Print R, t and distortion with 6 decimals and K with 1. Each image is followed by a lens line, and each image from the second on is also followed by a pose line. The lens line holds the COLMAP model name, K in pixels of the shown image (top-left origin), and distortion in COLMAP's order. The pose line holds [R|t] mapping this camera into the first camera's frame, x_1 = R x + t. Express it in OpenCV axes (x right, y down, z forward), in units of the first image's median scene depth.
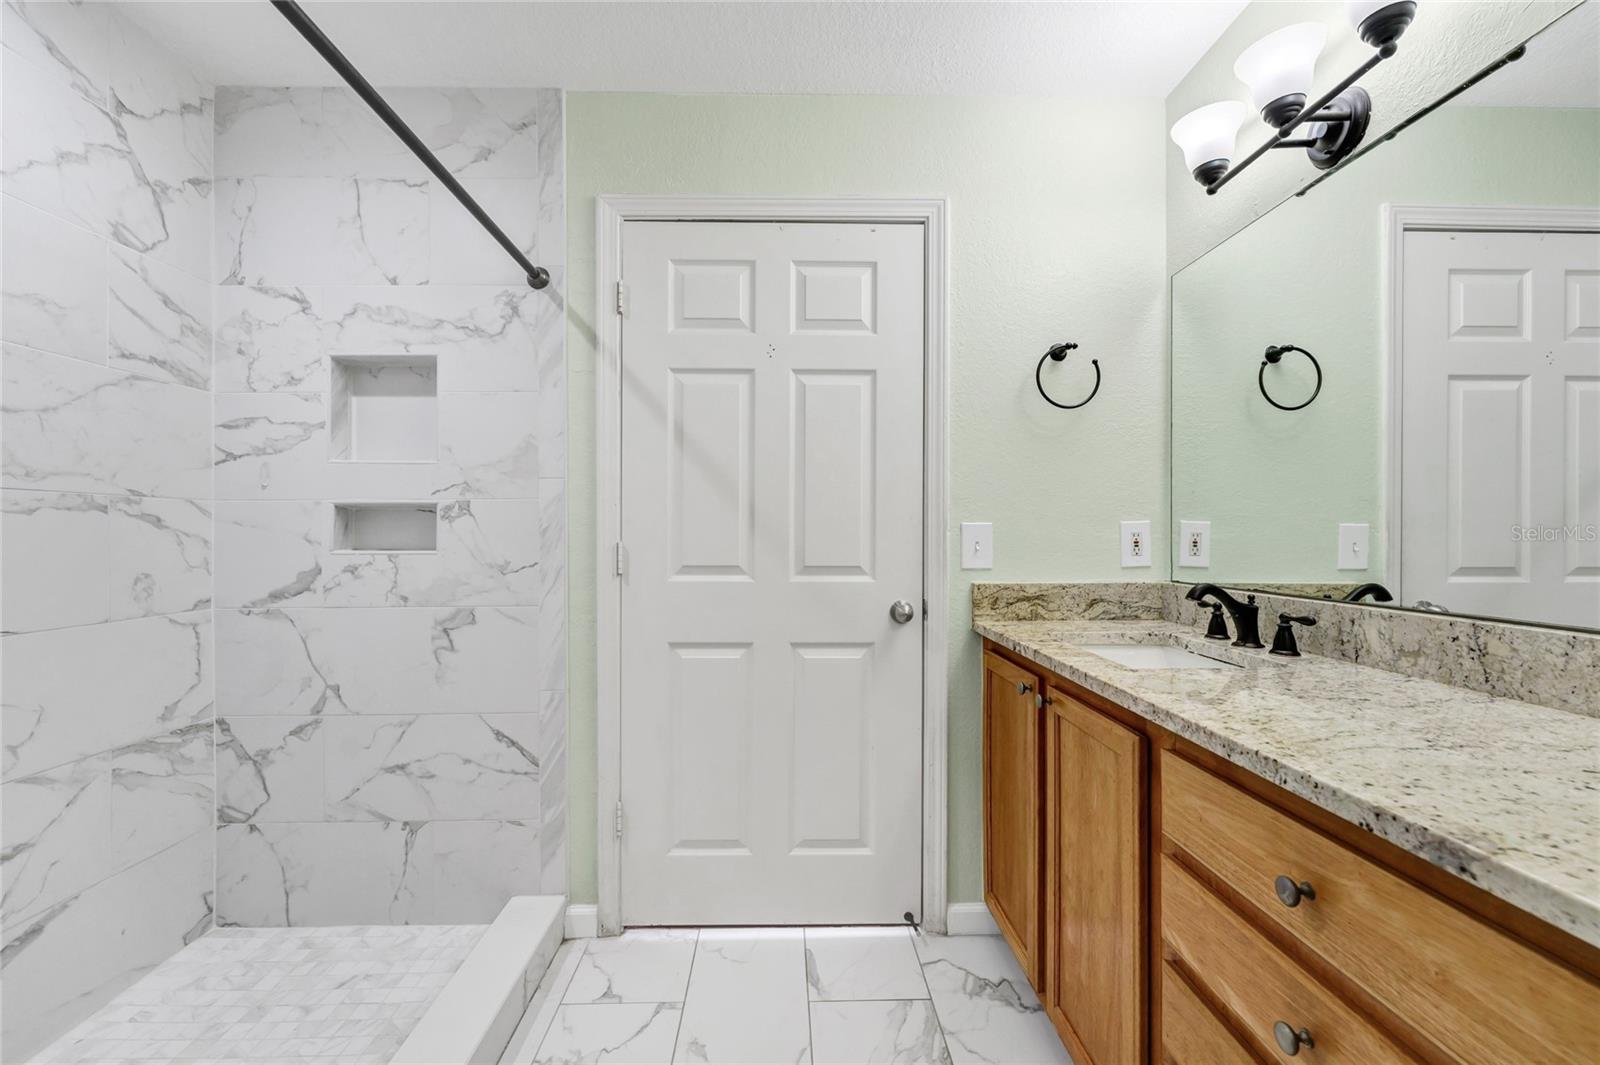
lens RADIAL K [[676.7, 0, 798.9], [0, 676.7, 535.2], [0, 0, 1]] dist [-0.002308, -0.000561]
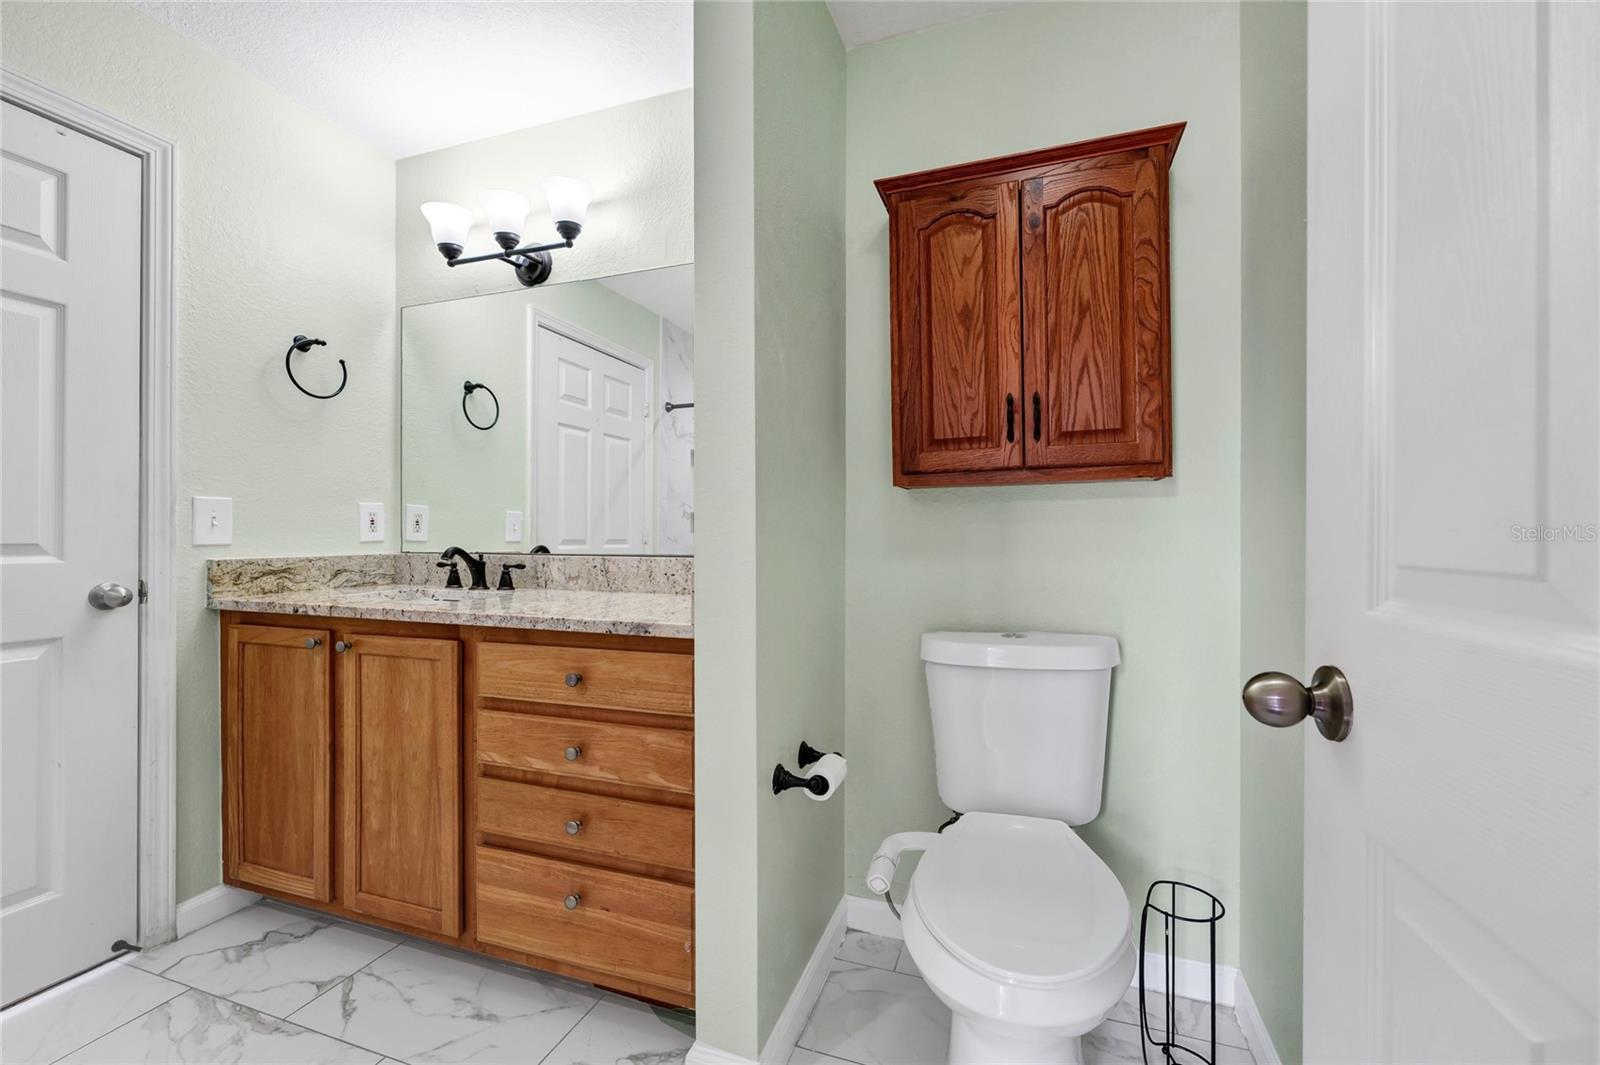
lens RADIAL K [[653.4, 0, 799.3], [0, 653.4, 534.0], [0, 0, 1]] dist [-0.001019, -0.000336]
pose [[0.363533, 0.001169, 0.931581, -0.379339], [-0.001838, 0.999998, -0.000537, 0.041610], [-0.931580, -0.001517, 0.363534, -0.151559]]
